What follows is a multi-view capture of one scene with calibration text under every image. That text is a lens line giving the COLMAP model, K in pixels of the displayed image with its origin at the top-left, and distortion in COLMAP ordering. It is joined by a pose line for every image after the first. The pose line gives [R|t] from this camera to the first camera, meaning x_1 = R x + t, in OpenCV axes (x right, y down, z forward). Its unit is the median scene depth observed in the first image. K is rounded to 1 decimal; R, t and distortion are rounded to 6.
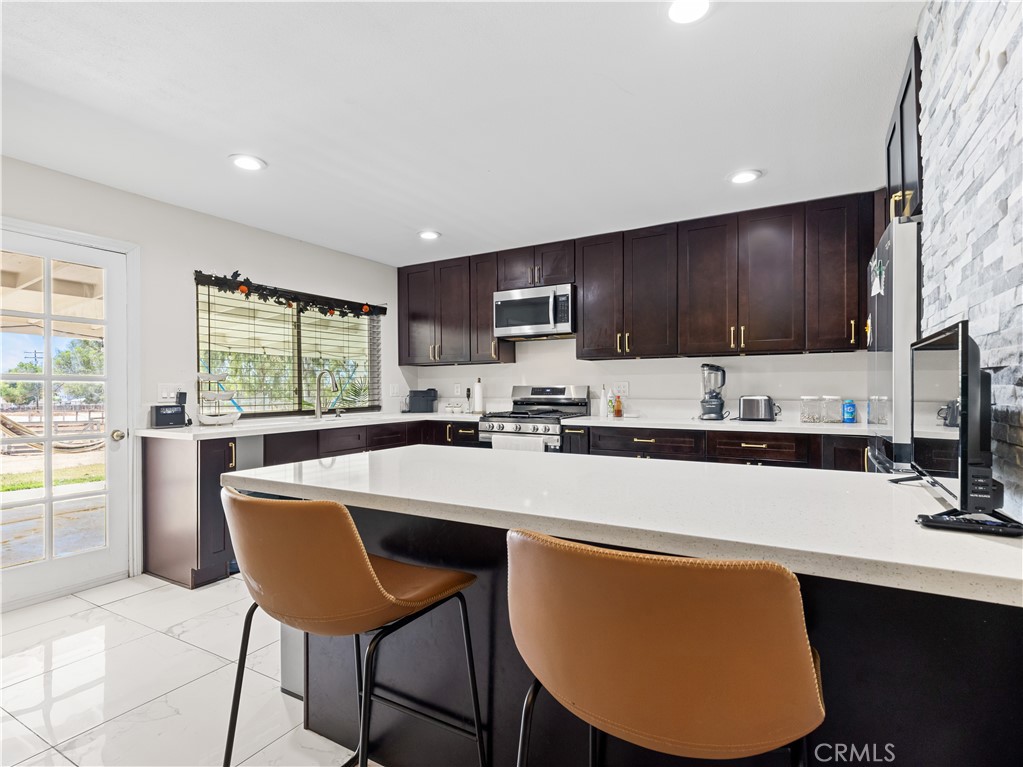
lens RADIAL K [[516.9, 0, 511.3], [0, 516.9, 388.4], [0, 0, 1]] dist [0.005473, -0.001258]
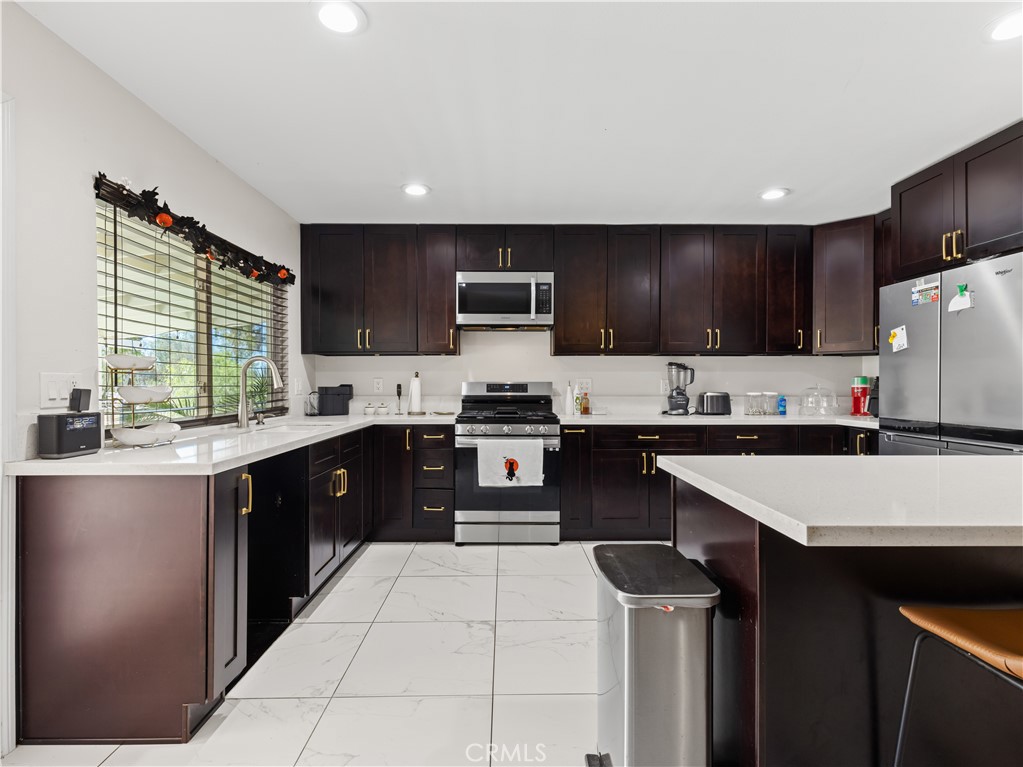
lens RADIAL K [[516.9, 0, 510.0], [0, 516.9, 383.8], [0, 0, 1]] dist [0.005473, -0.001258]
pose [[0.865822, 0.005397, 0.500322, -0.410540], [-0.003705, 0.999984, -0.004376, 0.002220], [-0.500338, 0.001935, 0.865828, 0.233465]]
